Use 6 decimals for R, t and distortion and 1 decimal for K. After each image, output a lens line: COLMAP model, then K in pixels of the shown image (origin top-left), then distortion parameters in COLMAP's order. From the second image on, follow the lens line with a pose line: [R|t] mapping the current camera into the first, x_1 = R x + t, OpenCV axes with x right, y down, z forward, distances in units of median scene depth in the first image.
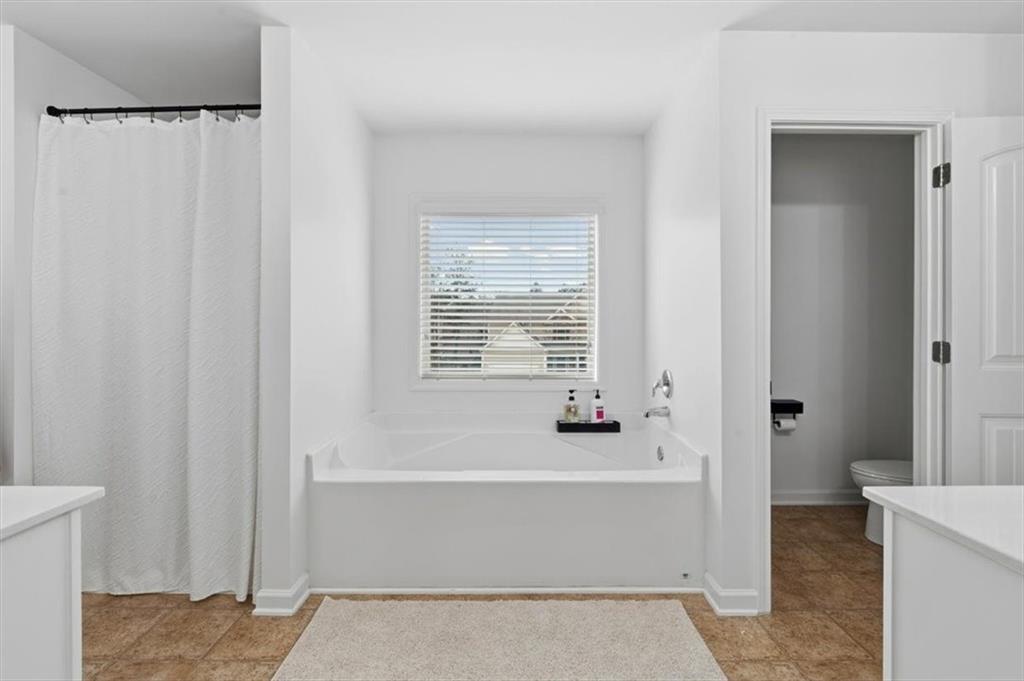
lens RADIAL K [[473.5, 0, 512.8], [0, 473.5, 330.2], [0, 0, 1]] dist [-0.001160, 0.000548]
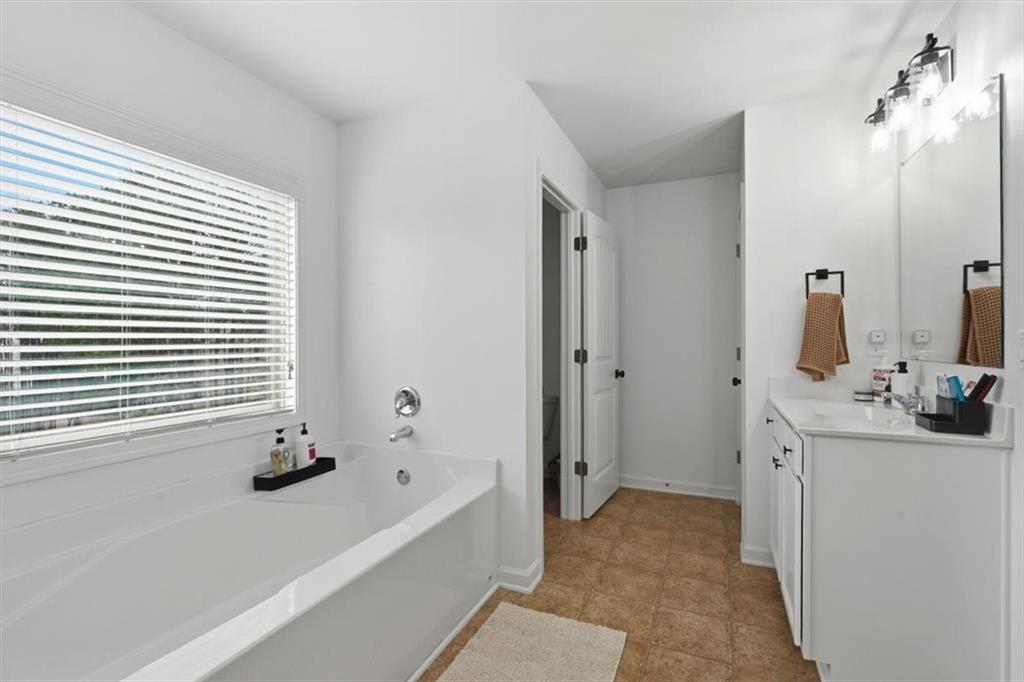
lens RADIAL K [[473.5, 0, 512.0], [0, 473.5, 343.4], [0, 0, 1]] dist [-0.001160, 0.000548]
pose [[0.400994, -0.017957, 0.915905, -0.409309], [0.010626, 0.999832, 0.014951, -0.014775], [-0.916019, 0.003737, 0.401117, 0.378592]]
